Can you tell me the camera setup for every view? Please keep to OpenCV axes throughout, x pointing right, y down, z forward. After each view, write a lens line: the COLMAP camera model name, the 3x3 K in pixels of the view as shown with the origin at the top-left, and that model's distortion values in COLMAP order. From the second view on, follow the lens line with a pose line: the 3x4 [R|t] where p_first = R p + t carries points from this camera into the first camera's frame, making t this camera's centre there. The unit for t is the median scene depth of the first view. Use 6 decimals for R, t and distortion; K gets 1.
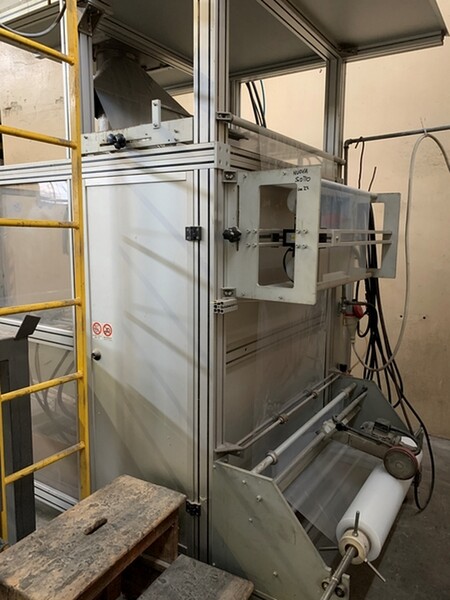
lens RADIAL K [[461.4, 0, 227.6], [0, 461.4, 298.4], [0, 0, 1]] dist [0.081454, -0.108247]
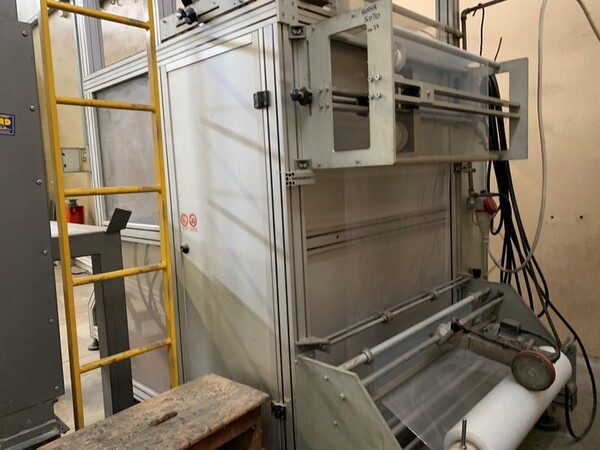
lens RADIAL K [[458.6, 0, 300.4], [0, 458.6, 221.9], [0, 0, 1]] dist [0.082566, -0.119991]
pose [[0.979060, -0.036817, -0.200215, 0.156345], [0.028090, 0.998535, -0.046254, 0.129189], [0.201625, 0.039661, 0.978660, 0.123596]]
